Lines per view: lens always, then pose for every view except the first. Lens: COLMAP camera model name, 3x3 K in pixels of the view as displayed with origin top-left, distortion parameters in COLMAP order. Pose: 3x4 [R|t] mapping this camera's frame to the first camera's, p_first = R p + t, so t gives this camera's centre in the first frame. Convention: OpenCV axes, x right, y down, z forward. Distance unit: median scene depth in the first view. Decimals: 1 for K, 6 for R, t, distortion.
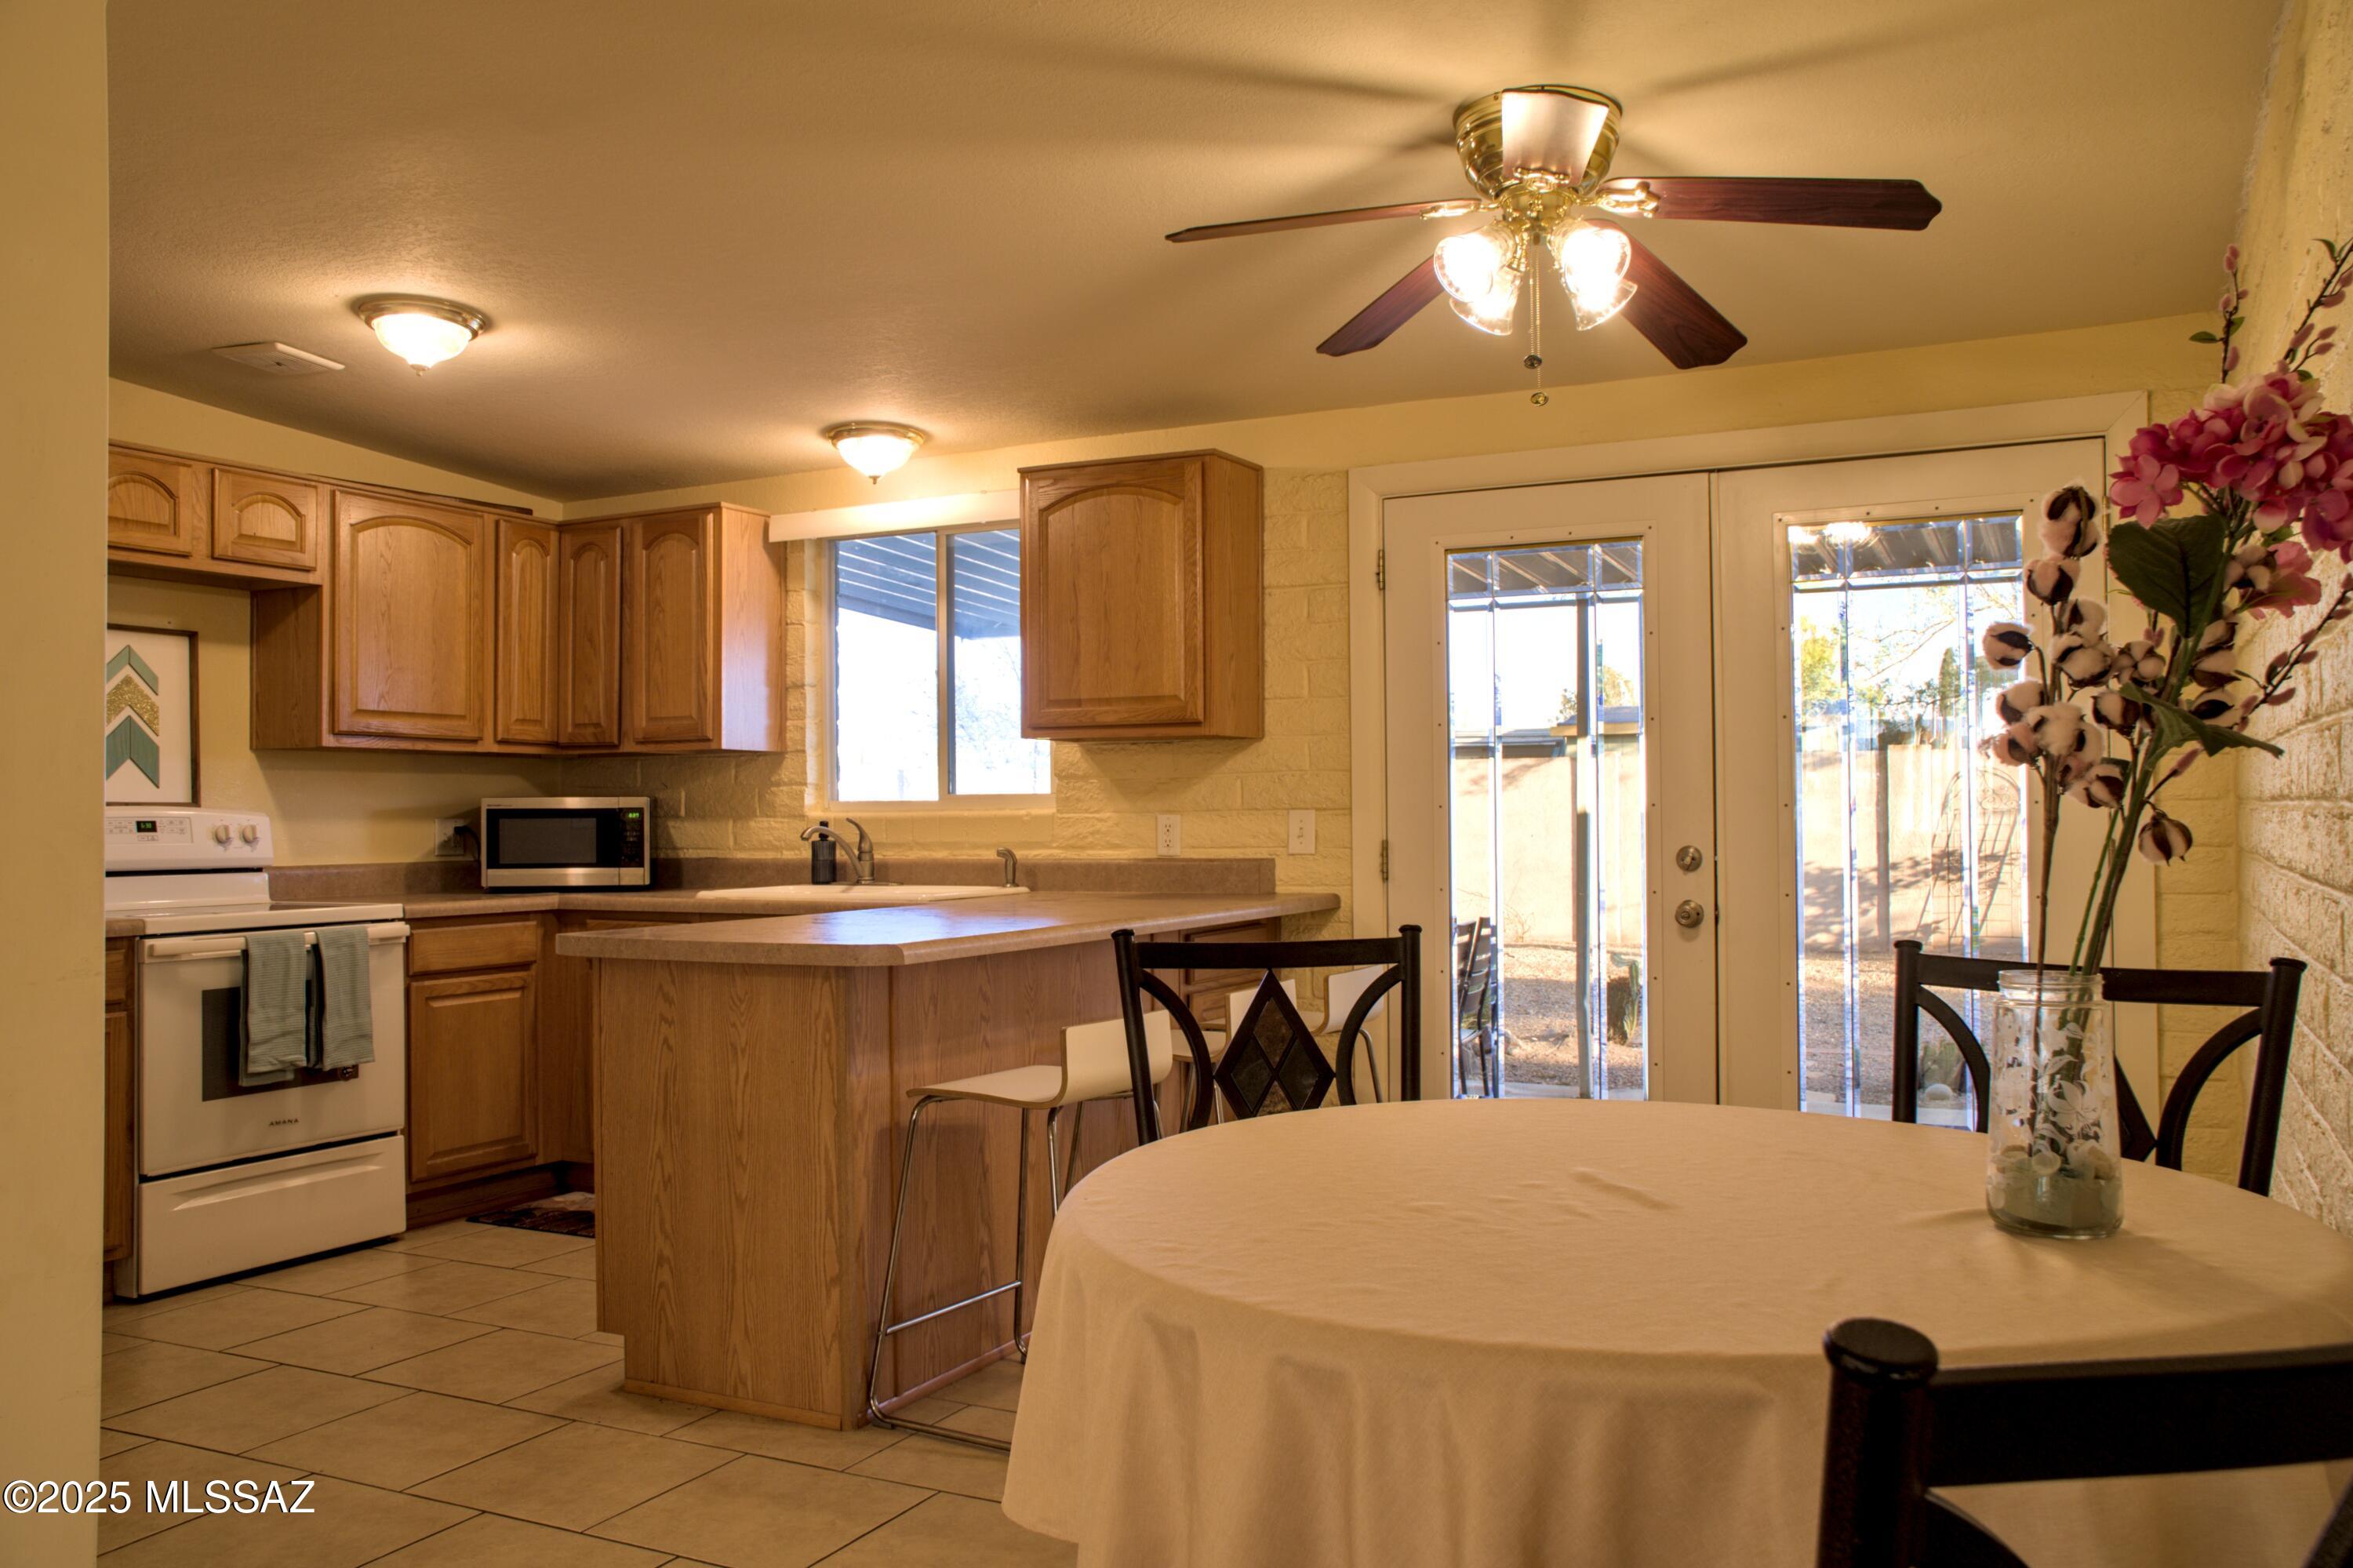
lens RADIAL K [[1877.9, 0, 1163.2], [0, 1877.9, 789.5], [0, 0, 1]] dist [-0.100591, 0.158721]
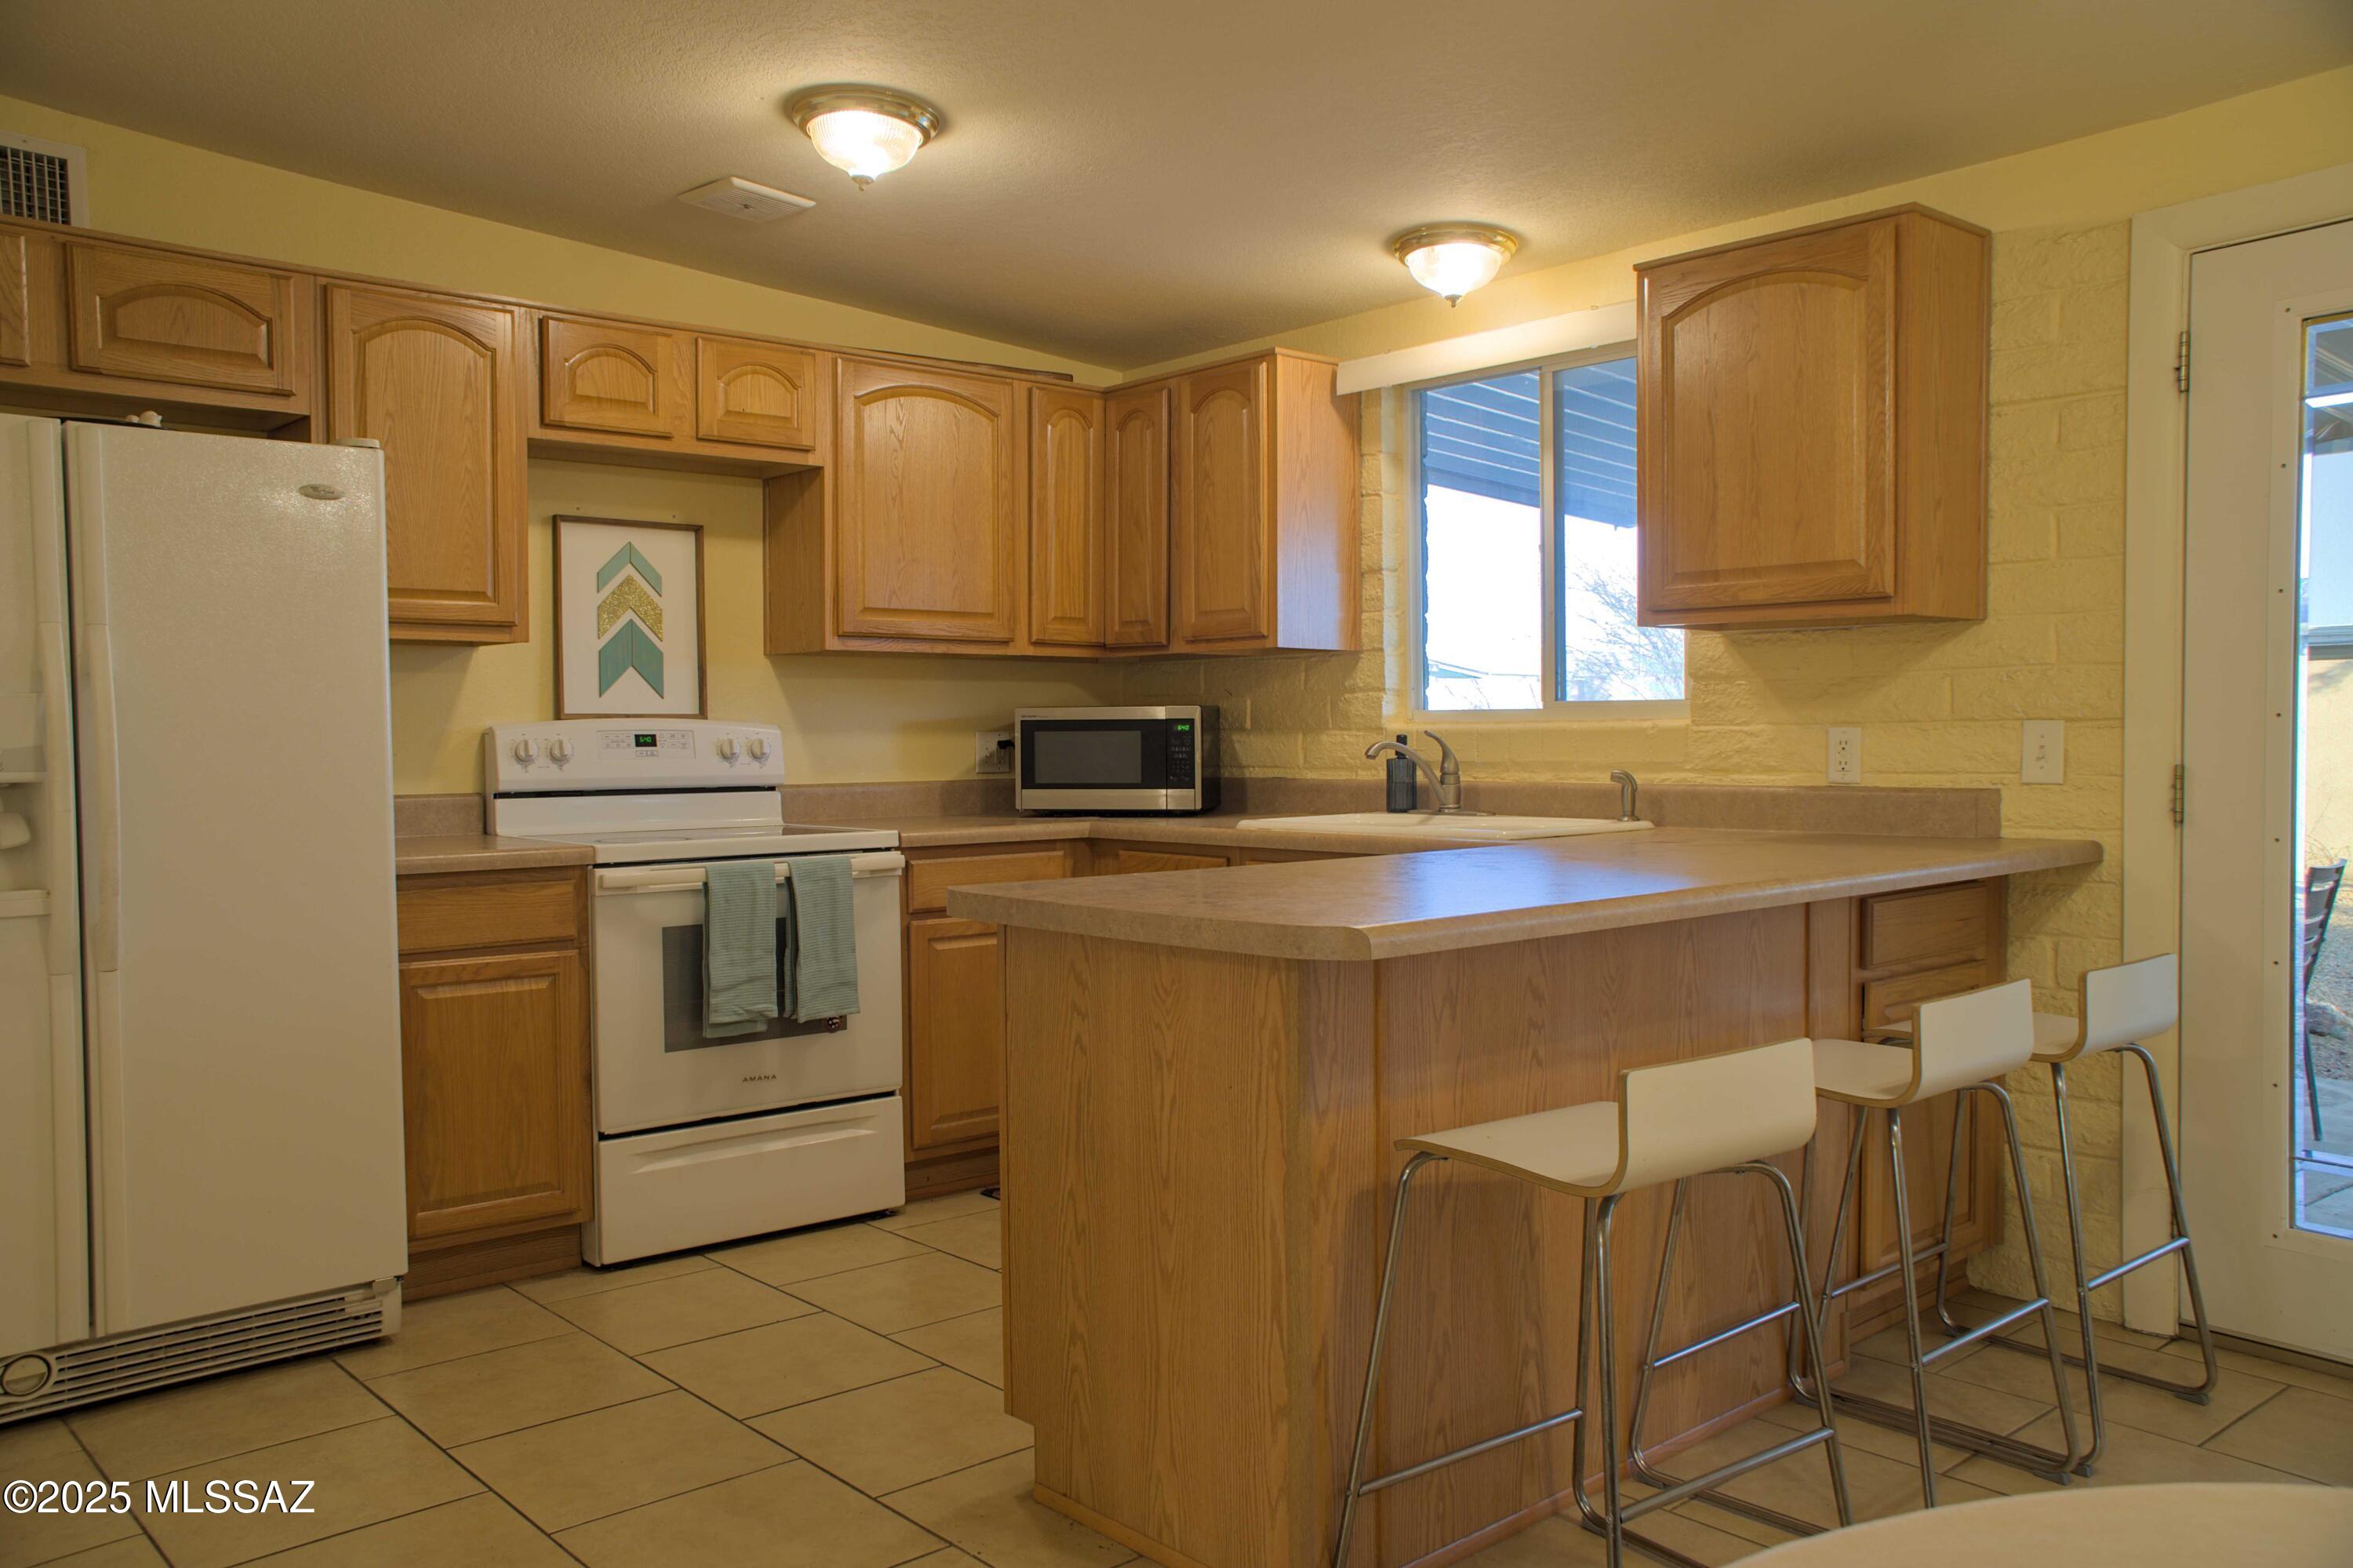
lens RADIAL K [[1821.0, 0, 1166.2], [0, 1821.0, 789.5], [0, 0, 1]] dist [-0.094716, 0.173535]
pose [[0.930173, 0.012472, -0.366910, 0.015623], [0.005061, 0.998892, 0.046785, 0.003527], [0.367087, -0.045374, 0.929079, 0.253929]]
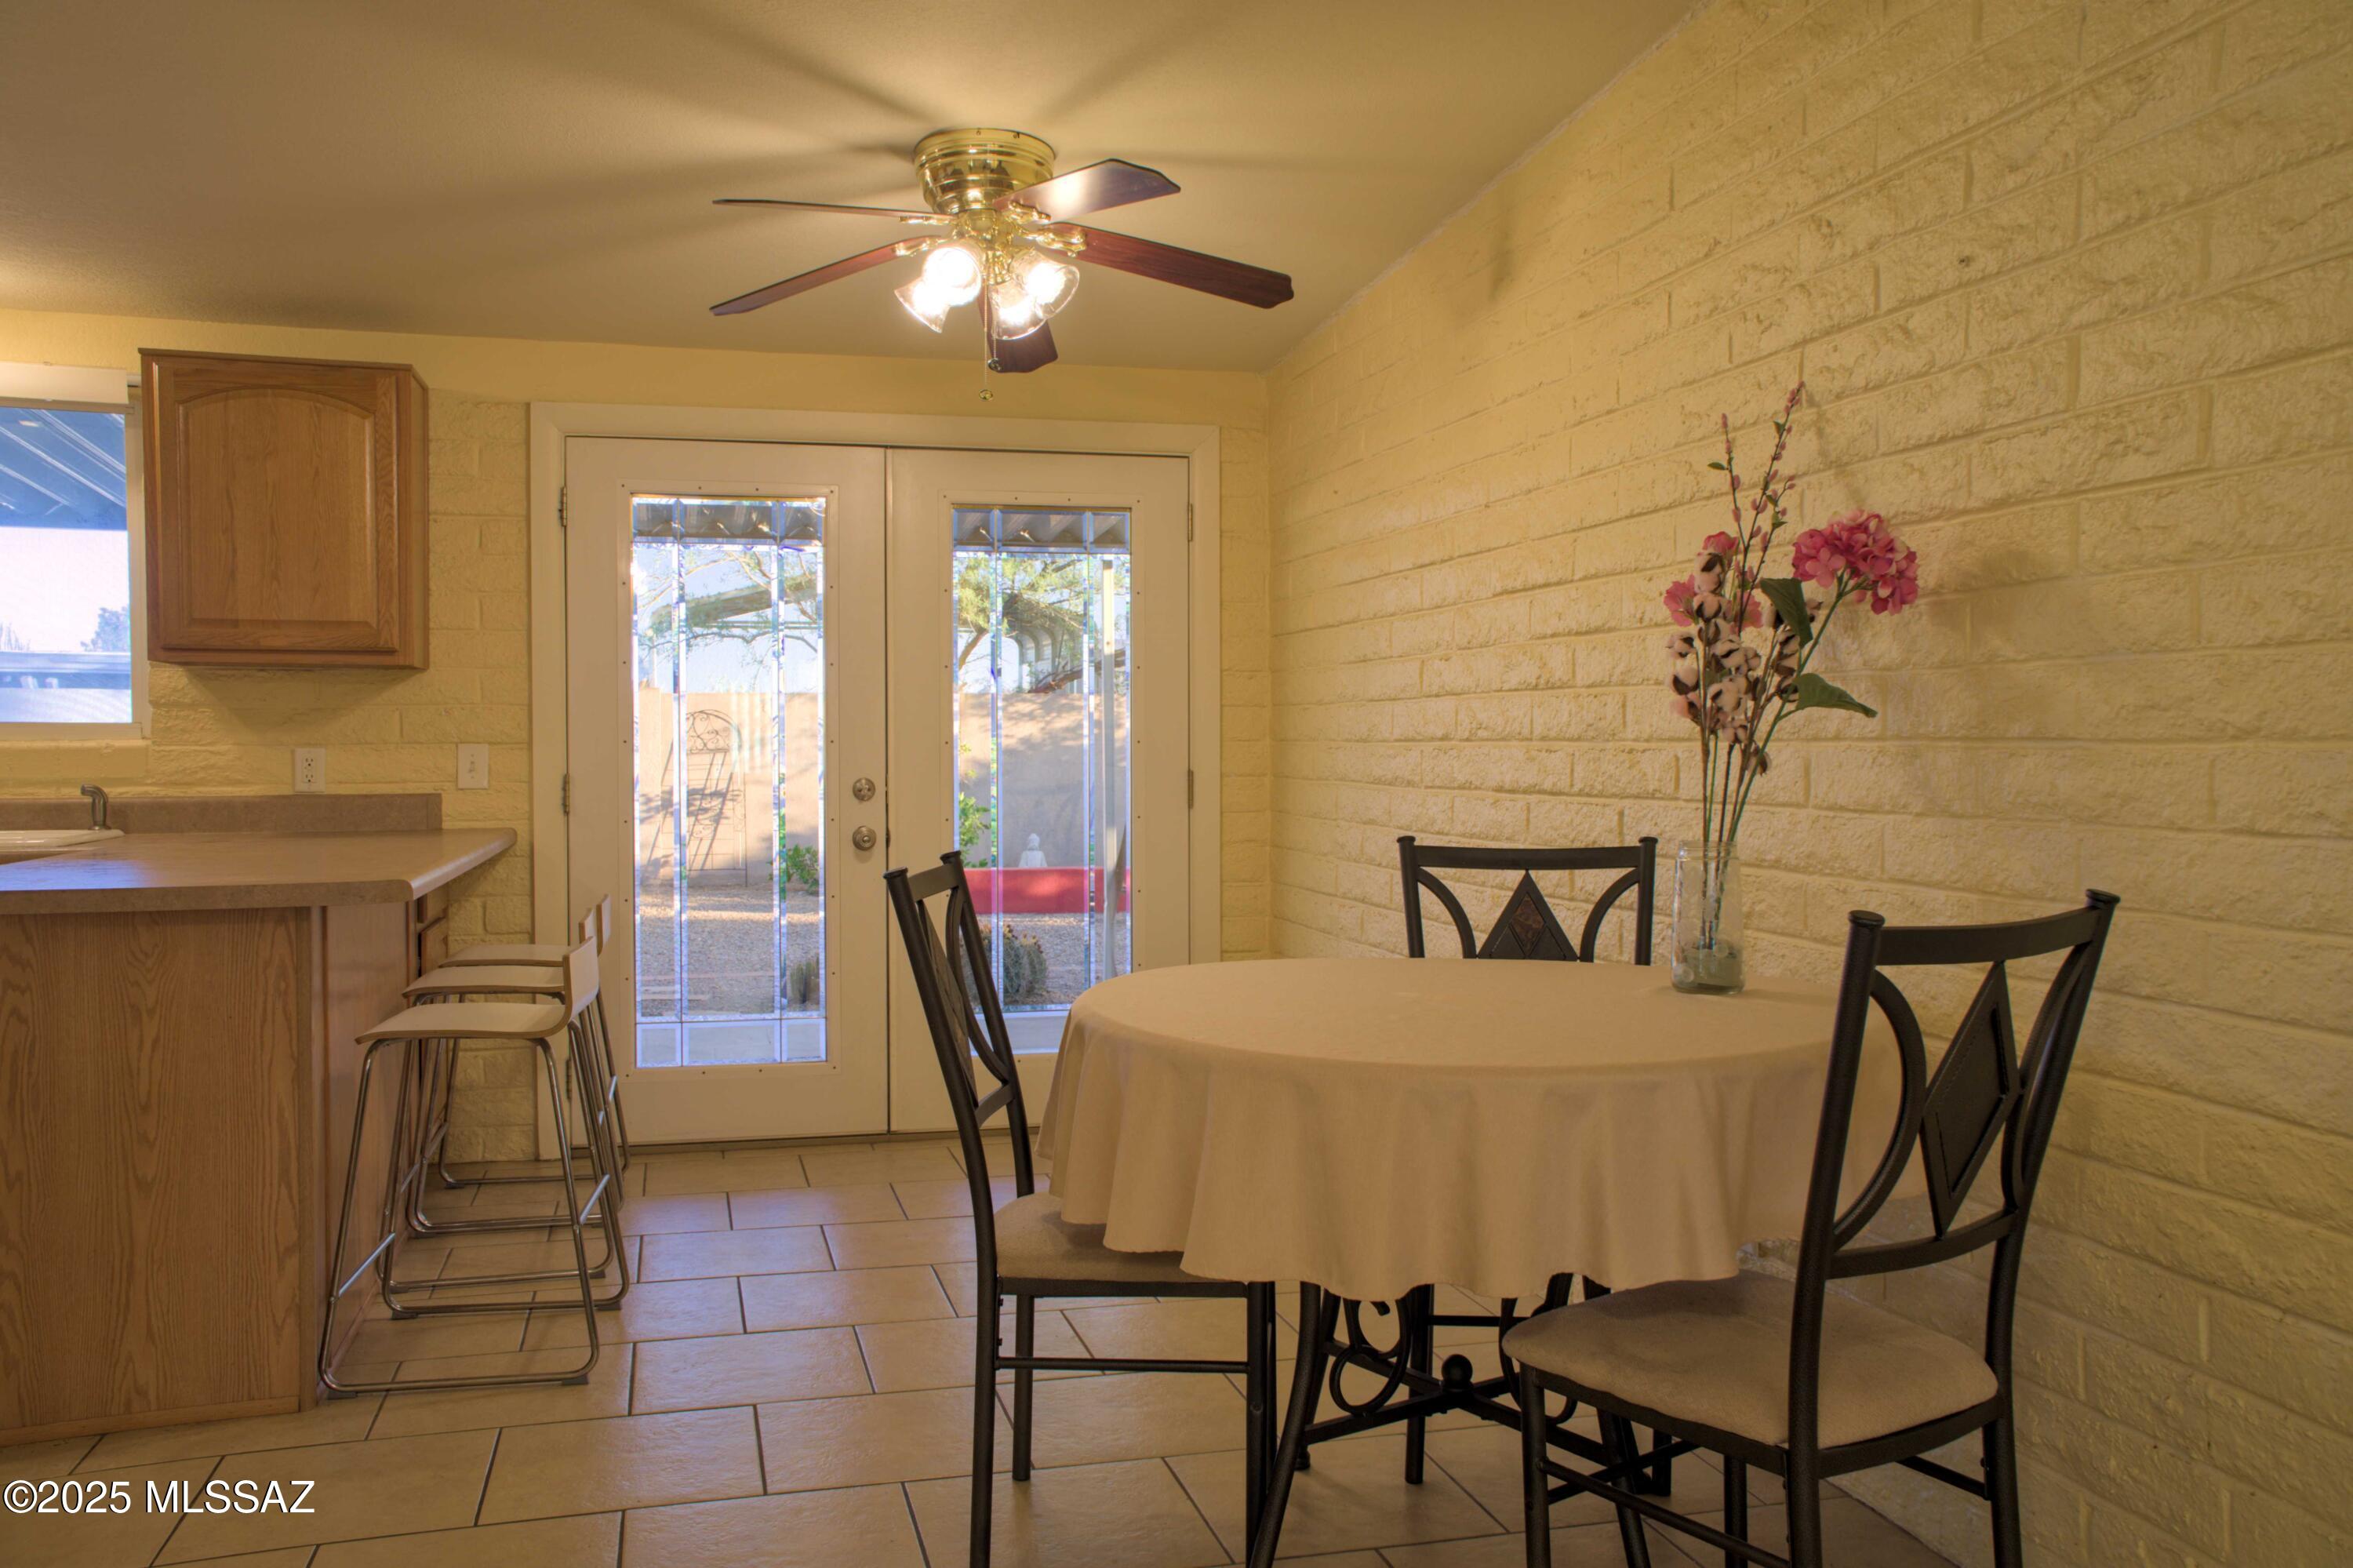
lens RADIAL K [[1938.2, 0, 1168.3], [0, 1938.2, 792.9], [0, 0, 1]] dist [-0.084368, 0.264578]
pose [[0.749654, -0.009069, 0.661768, -0.320808], [-0.012849, 0.999518, 0.028253, 0.003426], [-0.661705, -0.029684, 0.749176, 0.001803]]
